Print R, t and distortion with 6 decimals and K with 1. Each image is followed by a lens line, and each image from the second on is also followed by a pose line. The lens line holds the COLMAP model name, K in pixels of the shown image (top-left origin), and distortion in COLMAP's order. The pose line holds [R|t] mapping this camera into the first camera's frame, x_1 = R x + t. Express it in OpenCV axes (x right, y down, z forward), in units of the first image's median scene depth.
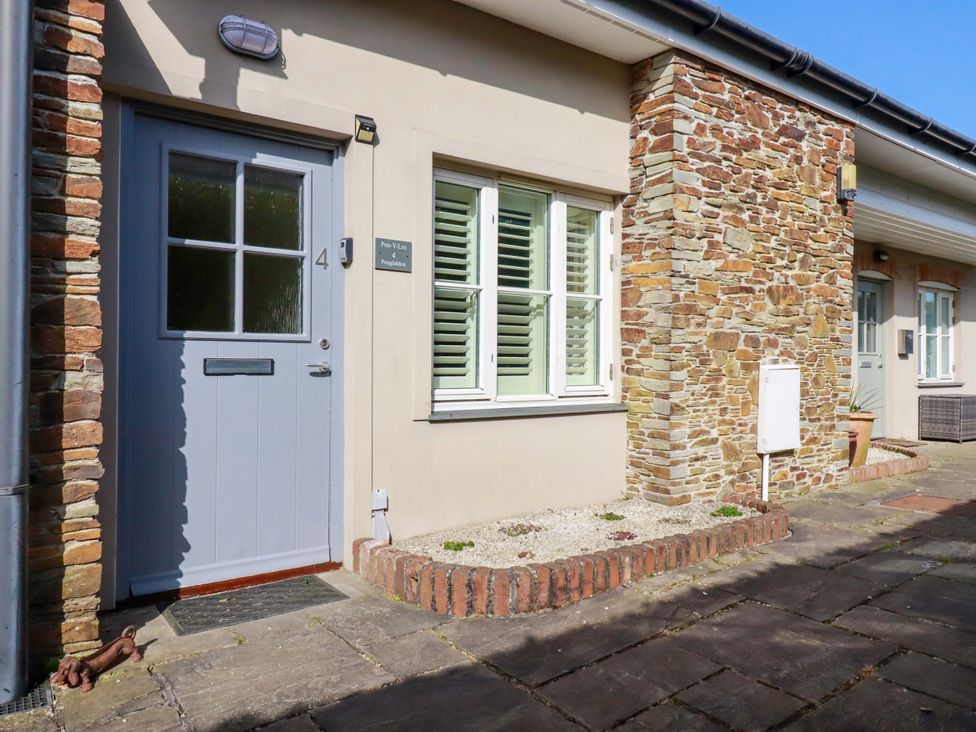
lens RADIAL K [[690.8, 0, 488.0], [0, 690.8, 366.0], [0, 0, 1]] dist [0.001249, -0.002425]
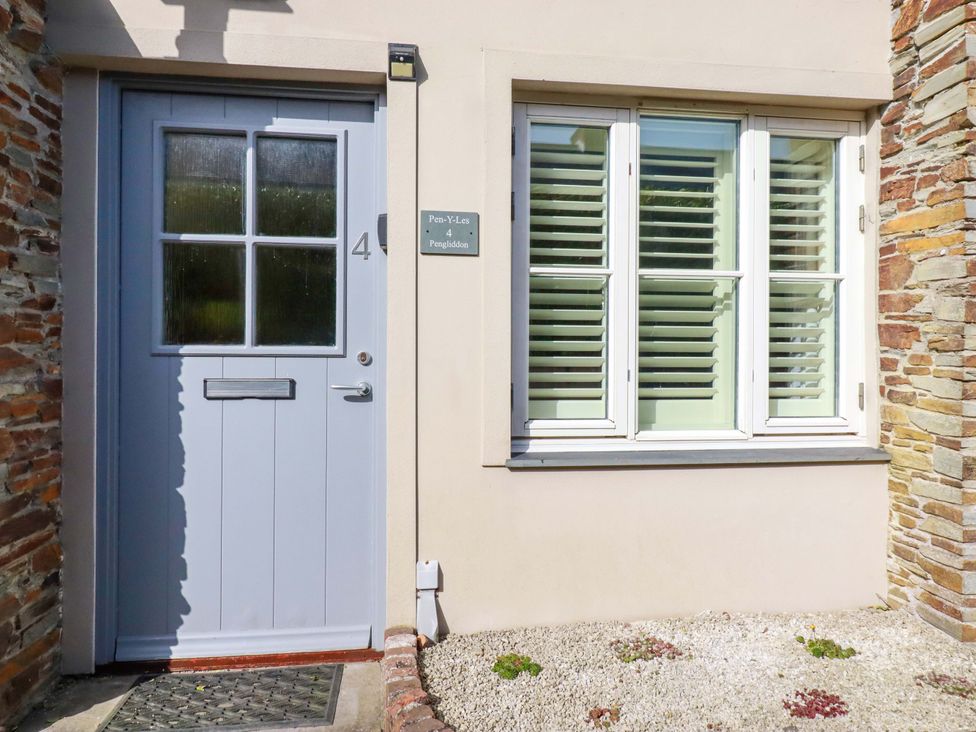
lens RADIAL K [[662.4, 0, 488.7], [0, 662.4, 364.3], [0, 0, 1]] dist [0.002260, -0.005083]
pose [[0.874746, 0.000510, -0.484582, 0.196950], [-0.001478, 0.999998, -0.001615, -0.020884], [0.484580, 0.002129, 0.874745, 0.364535]]
